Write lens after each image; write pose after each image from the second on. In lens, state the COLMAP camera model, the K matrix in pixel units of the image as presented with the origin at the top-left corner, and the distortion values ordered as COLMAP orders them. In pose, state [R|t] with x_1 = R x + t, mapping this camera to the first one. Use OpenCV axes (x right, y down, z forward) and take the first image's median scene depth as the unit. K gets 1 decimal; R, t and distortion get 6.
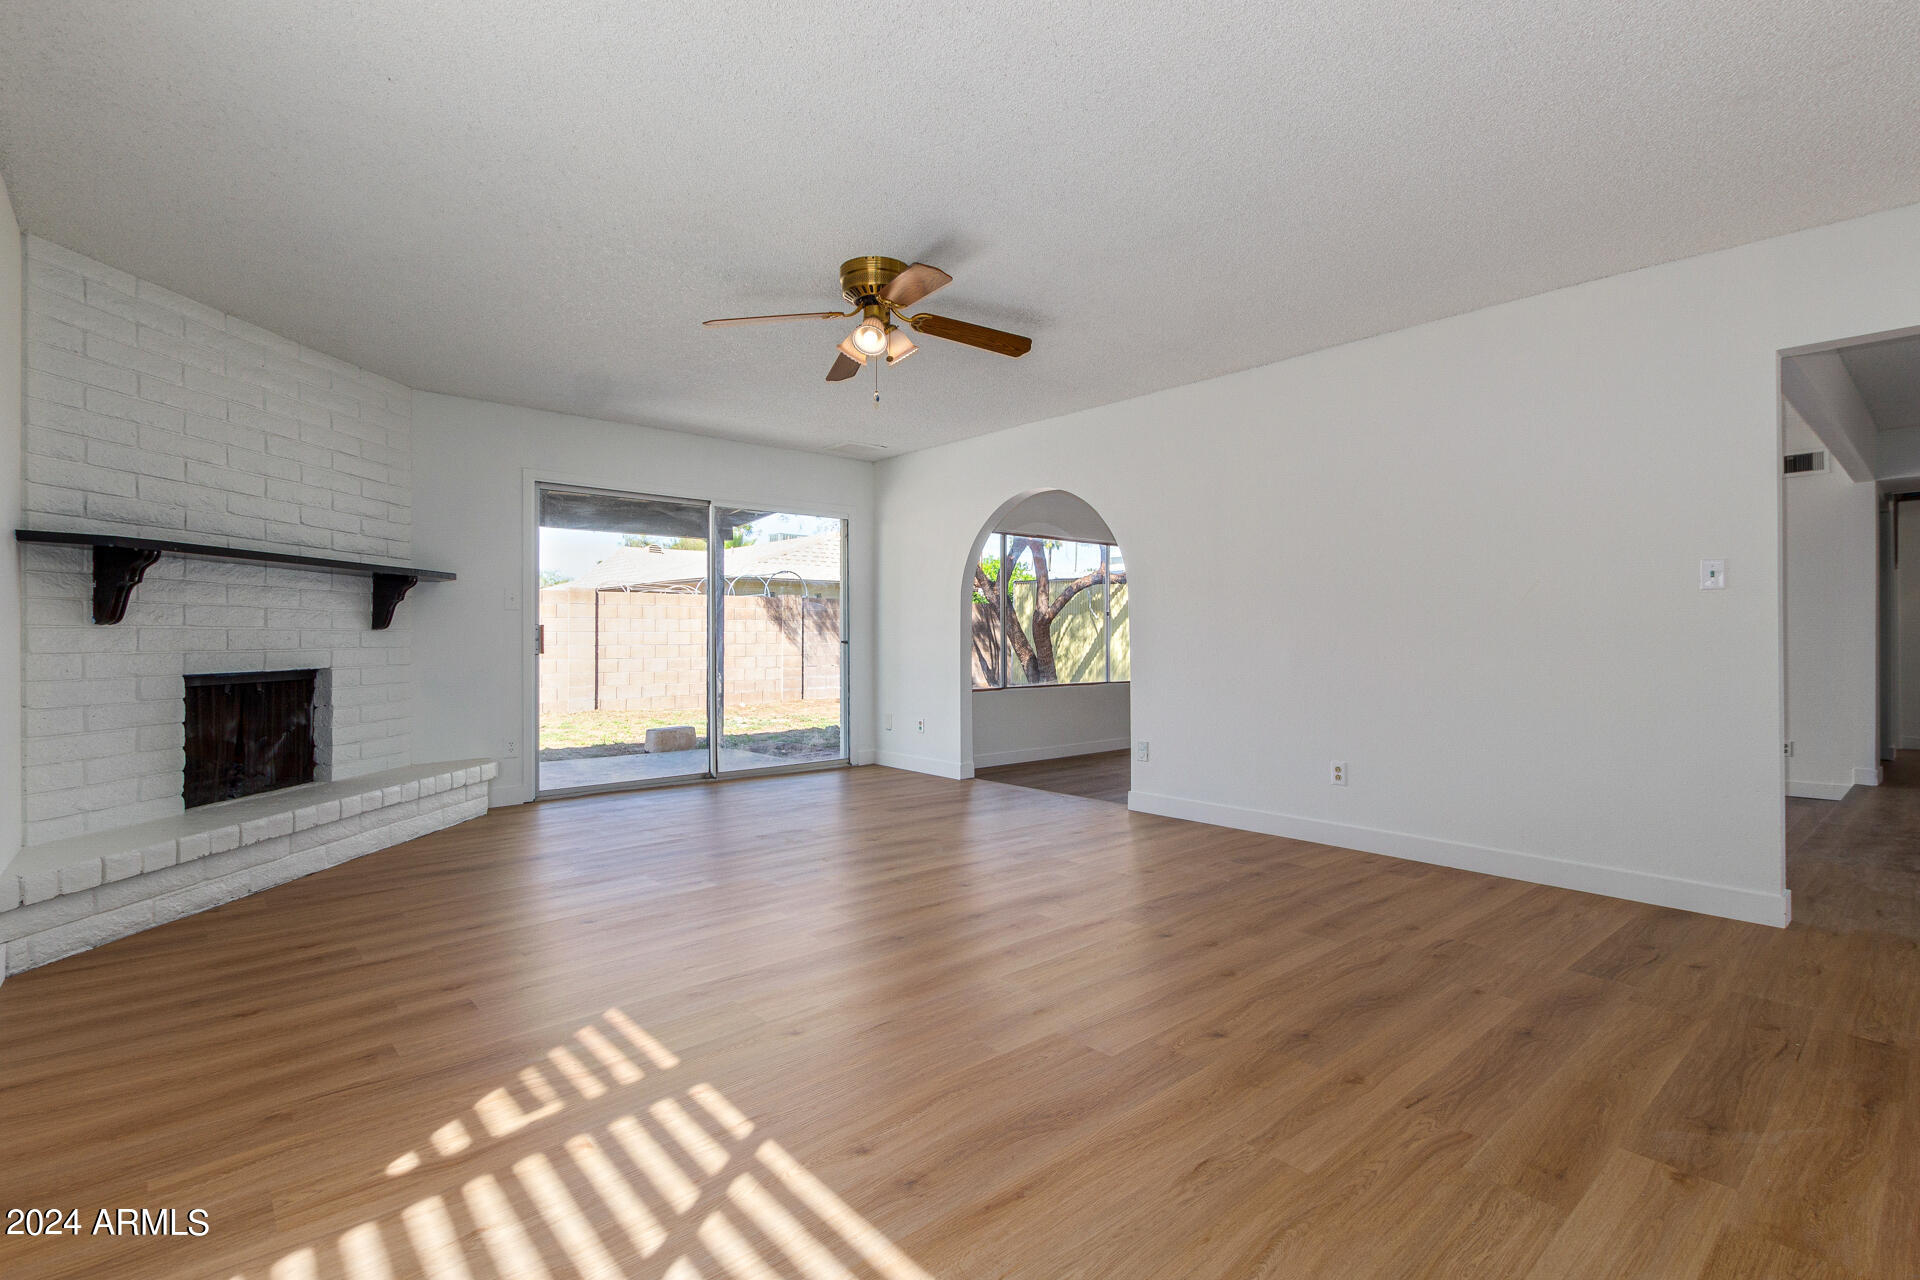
lens RADIAL K [[899.1, 0, 956.9], [0, 899.1, 621.7], [0, 0, 1]] dist [0.001997, -0.000084]
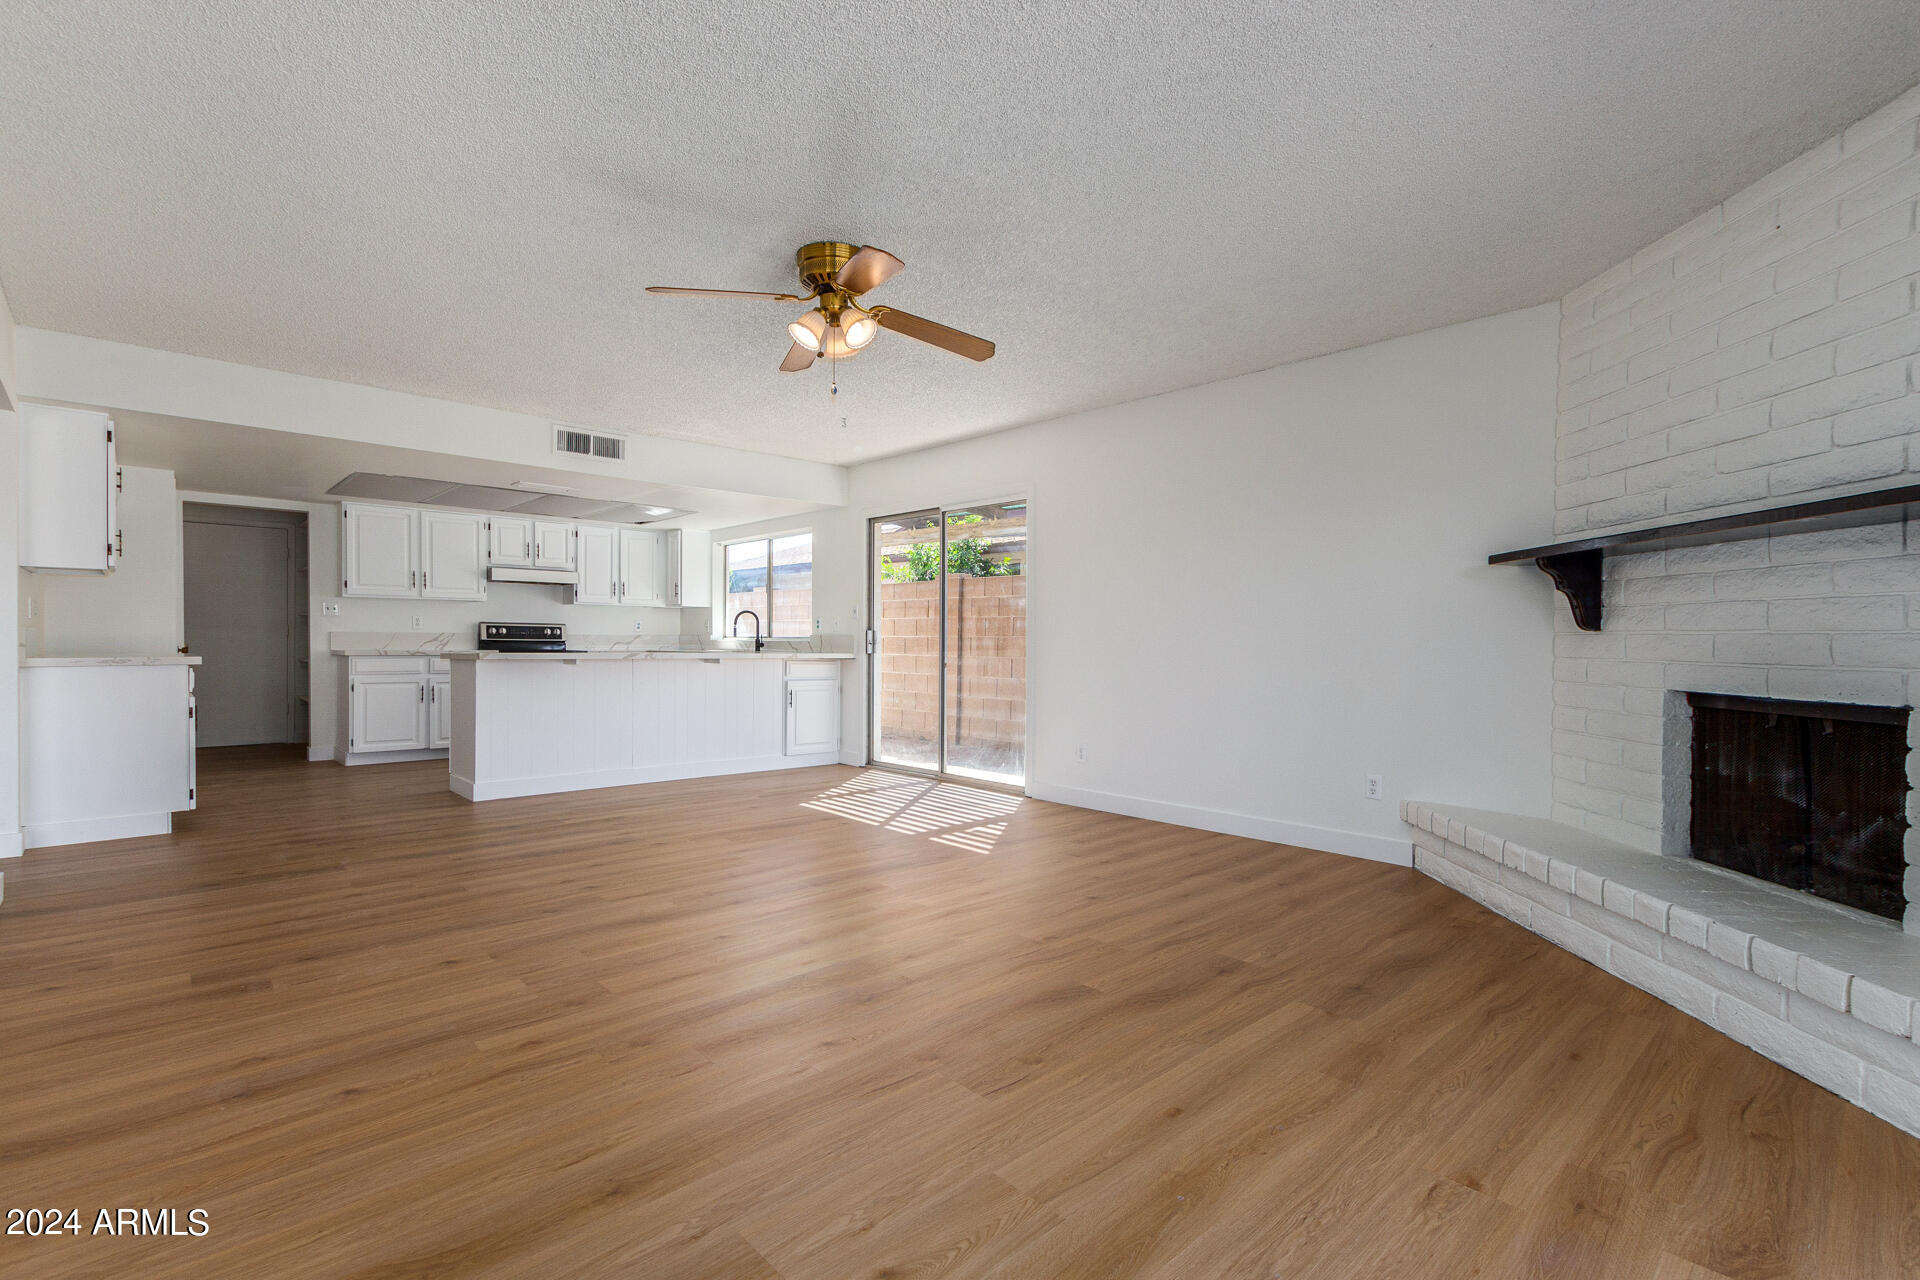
lens RADIAL K [[880.2, 0, 960.0], [0, 880.2, 640.0], [0, 0, 1]] dist [0.004577, -0.001292]
pose [[-0.999317, -0.003567, -0.036784, -0.163733], [-0.003104, 0.999915, -0.012632, 0.023891], [0.036826, -0.012509, -0.999243, 1.662272]]
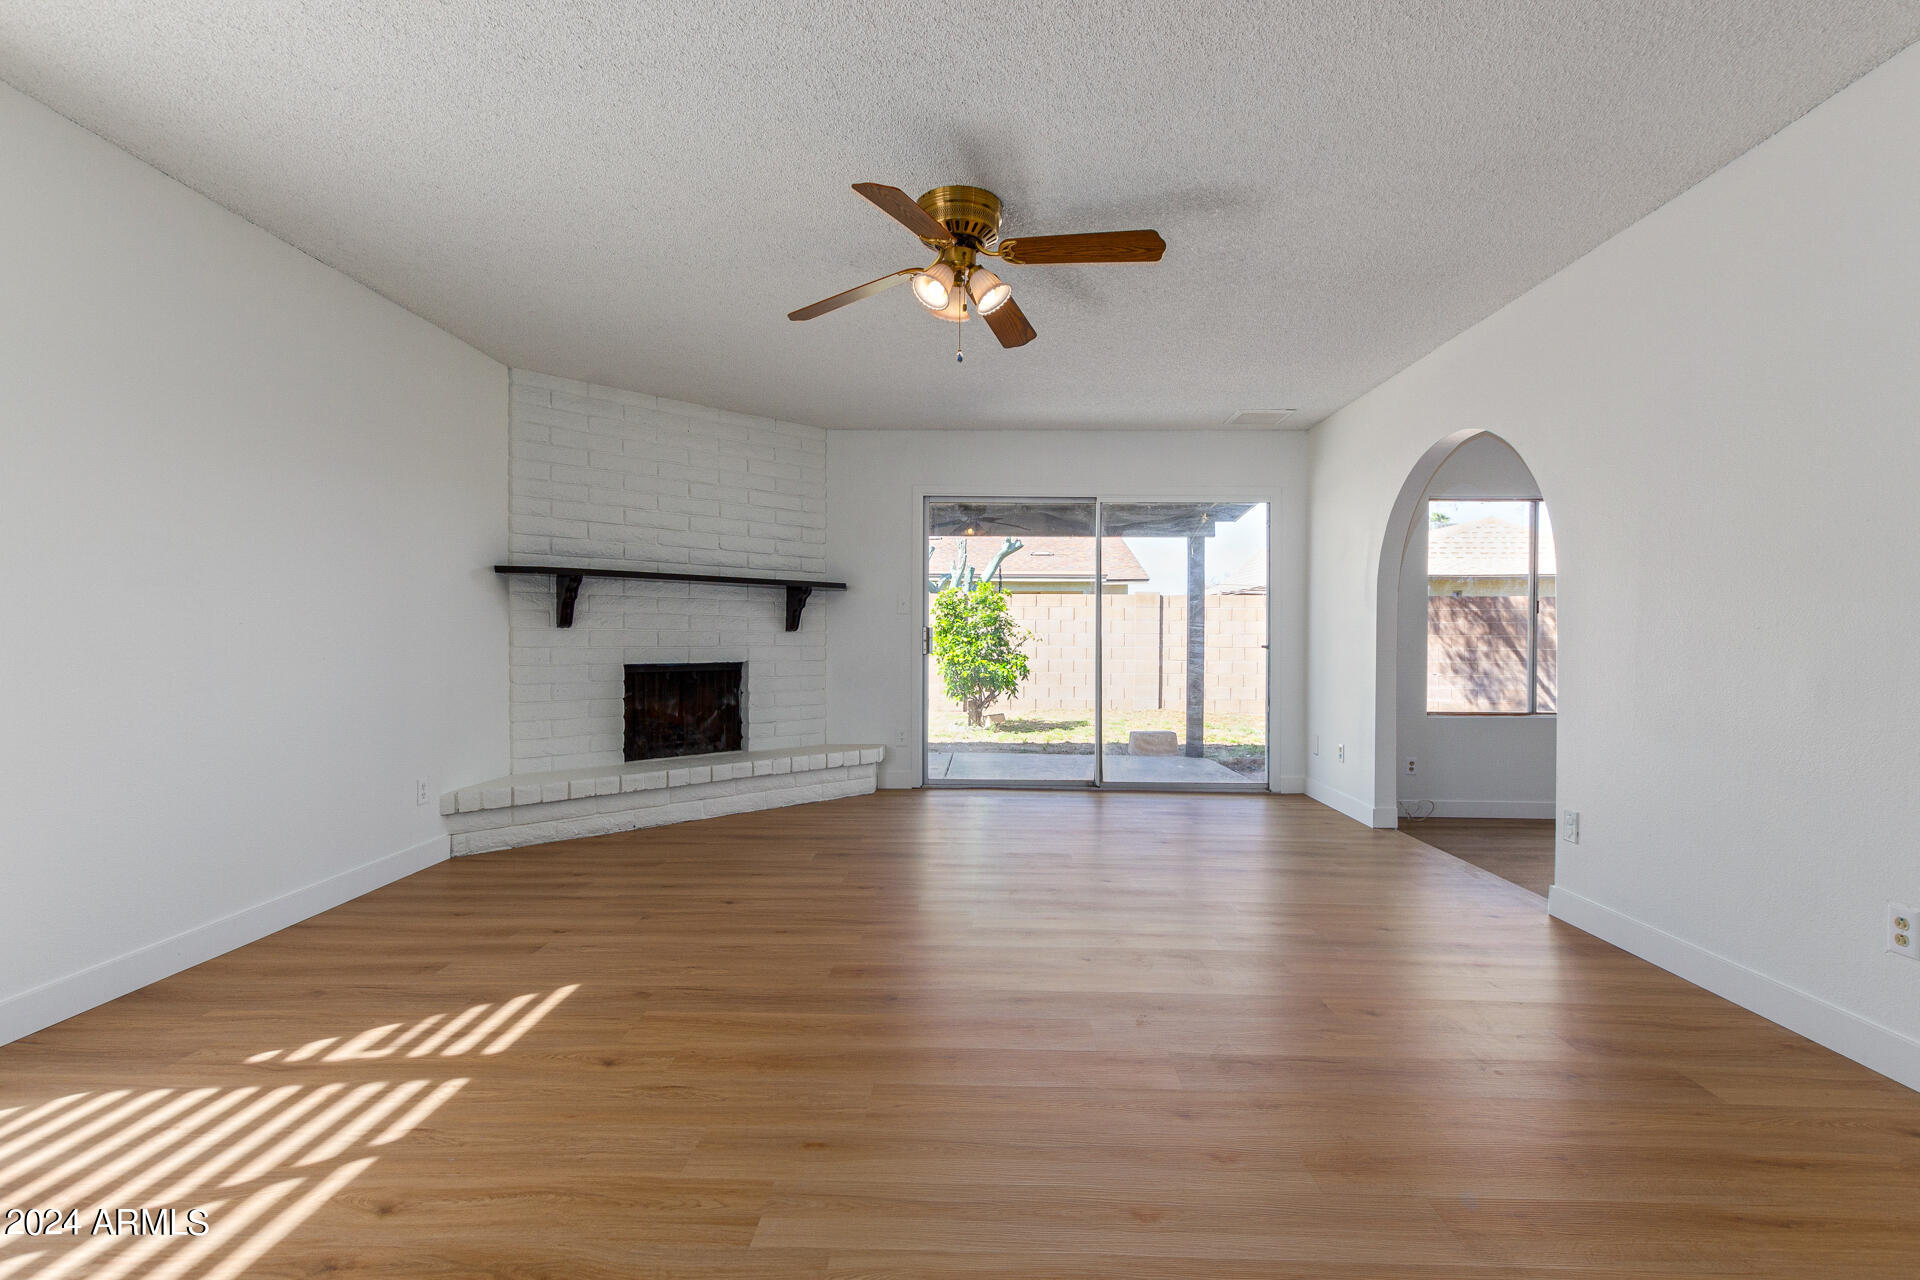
lens RADIAL K [[880.2, 0, 960.0], [0, 880.2, 640.0], [0, 0, 1]] dist [0.004577, -0.001292]
pose [[0.731690, 0.007850, -0.681593, 0.409498], [0.004635, 0.999853, 0.016490, 0.001947], [0.681622, -0.015225, 0.731546, 0.336842]]
